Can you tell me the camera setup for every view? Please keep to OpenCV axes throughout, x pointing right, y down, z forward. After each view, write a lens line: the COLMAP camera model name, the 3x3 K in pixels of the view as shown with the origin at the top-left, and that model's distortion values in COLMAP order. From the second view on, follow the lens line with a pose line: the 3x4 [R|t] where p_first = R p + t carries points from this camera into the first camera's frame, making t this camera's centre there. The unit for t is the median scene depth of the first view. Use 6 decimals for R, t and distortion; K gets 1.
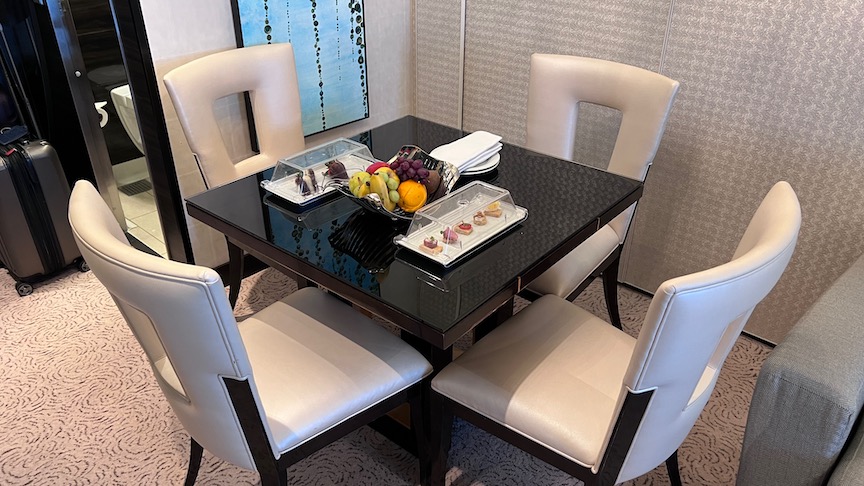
lens RADIAL K [[643.6, 0, 430.7], [0, 643.6, 243.2], [0, 0, 1]] dist [0.038974, -0.021861]
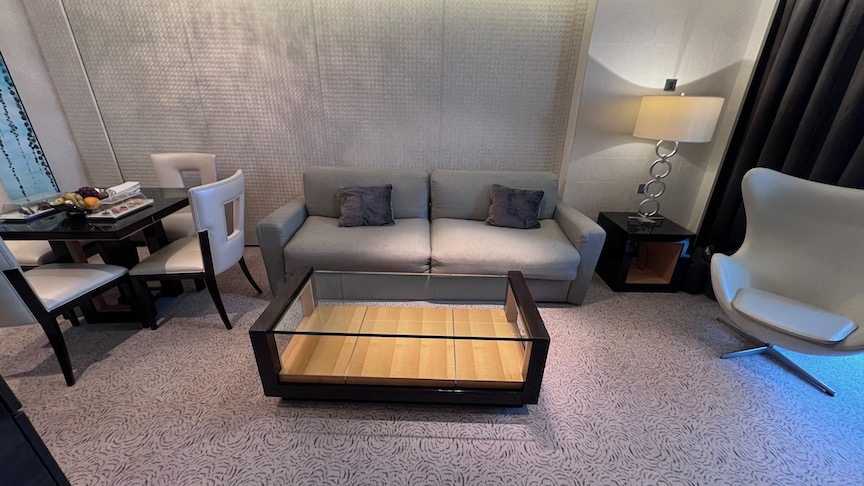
lens RADIAL K [[343.2, 0, 430.3], [0, 343.2, 243.8], [0, 0, 1]] dist [-0.006755, 0.001468]
pose [[0.733250, -0.267113, 0.625296, 0.055535], [0.331796, 0.943249, 0.013857, 0.443005], [-0.593512, 0.197310, 0.780264, -0.672171]]
